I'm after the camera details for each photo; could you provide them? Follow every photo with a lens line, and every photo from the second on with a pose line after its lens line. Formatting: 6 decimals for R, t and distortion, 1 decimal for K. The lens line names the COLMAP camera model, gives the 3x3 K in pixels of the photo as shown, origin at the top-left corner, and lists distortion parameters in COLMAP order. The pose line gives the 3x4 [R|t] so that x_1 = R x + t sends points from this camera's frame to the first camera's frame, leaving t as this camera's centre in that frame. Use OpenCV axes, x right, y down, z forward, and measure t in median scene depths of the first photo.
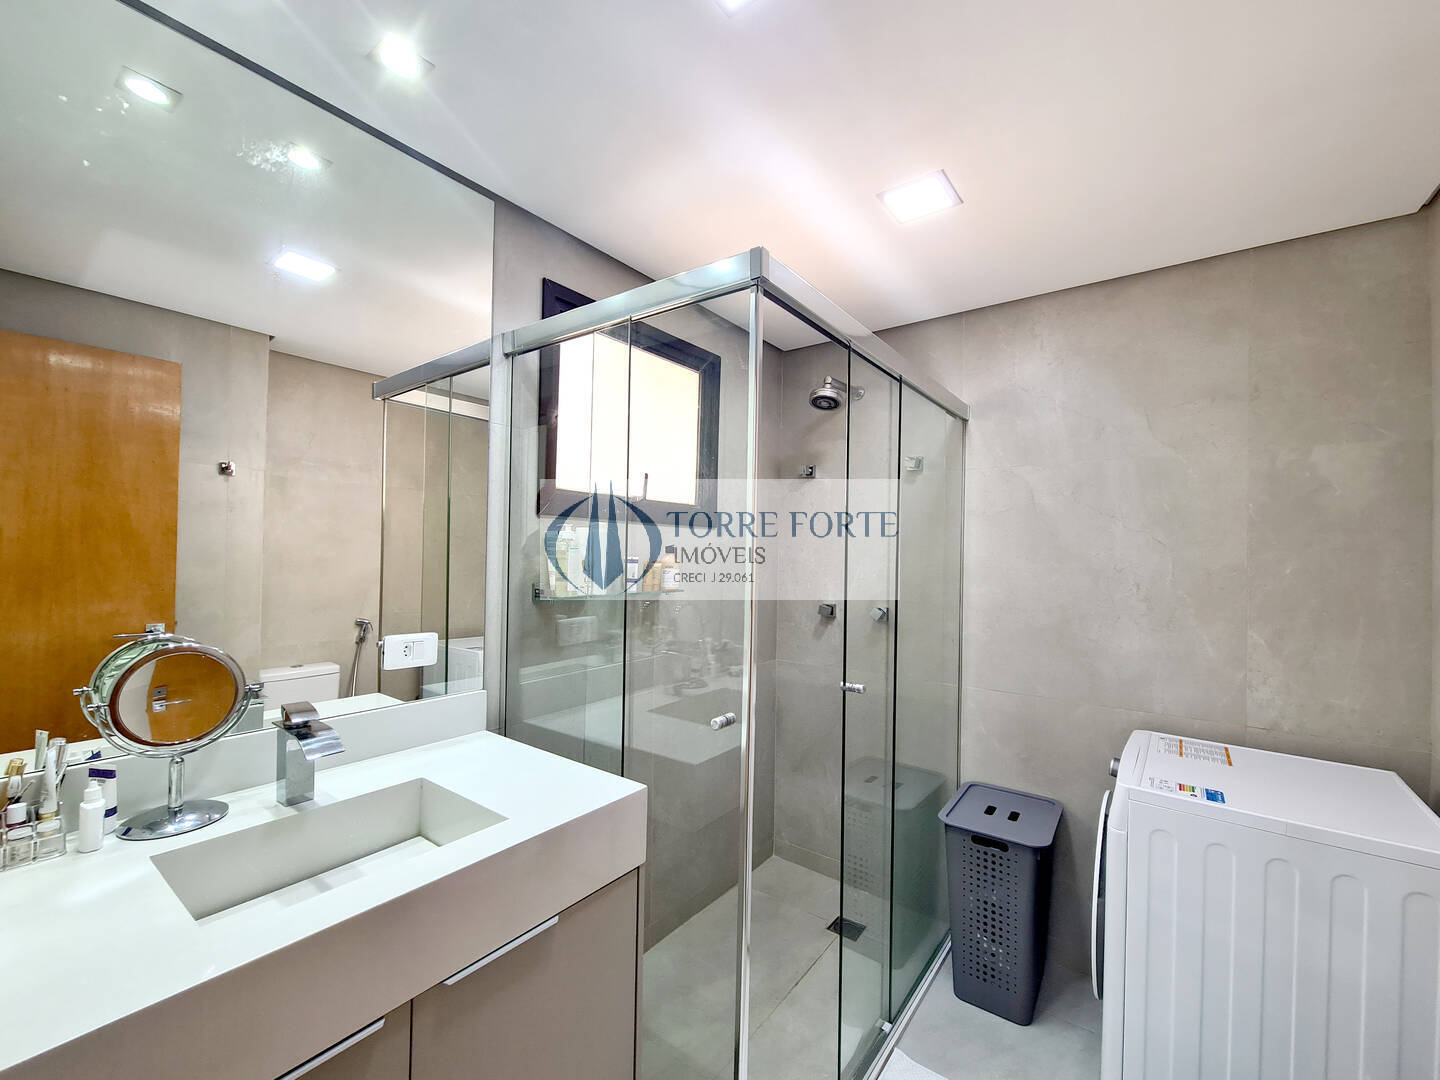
lens RADIAL K [[594.6, 0, 715.0], [0, 594.6, 548.1], [0, 0, 1]] dist [0.002308, -0.005483]
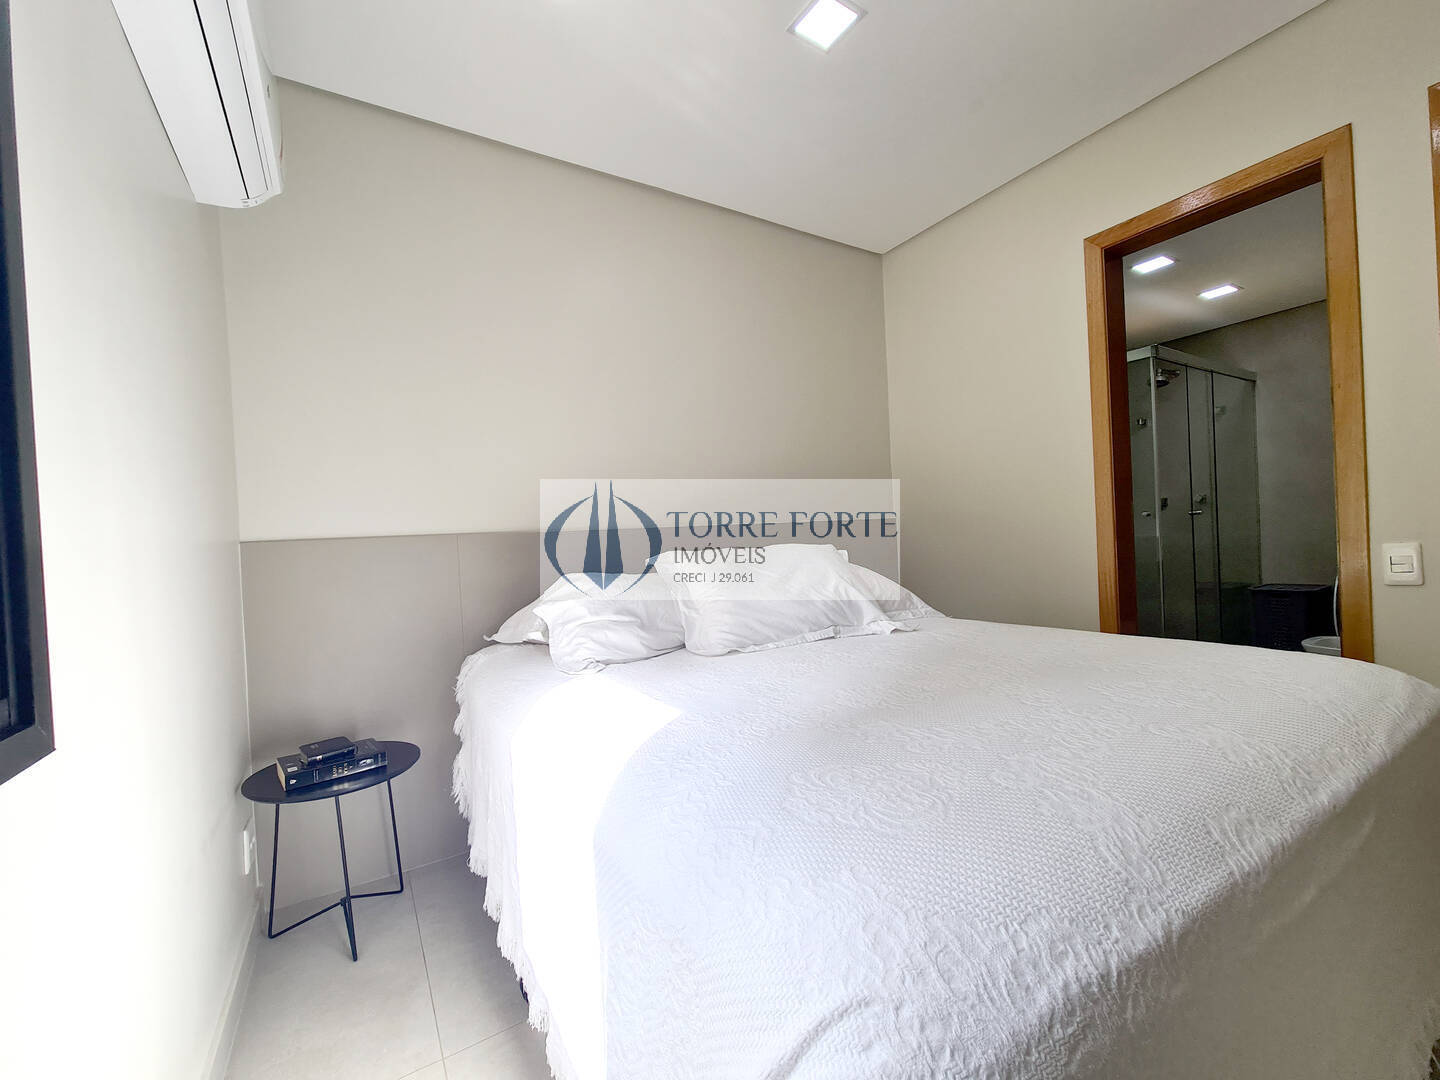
lens RADIAL K [[594.6, 0, 715.0], [0, 594.6, 548.1], [0, 0, 1]] dist [0.002308, -0.005483]
pose [[0.932645, -0.057720, -0.356147, -0.474614], [0.066374, 0.997721, 0.012116, 0.151287], [0.354636, -0.034939, 0.934351, -1.234072]]
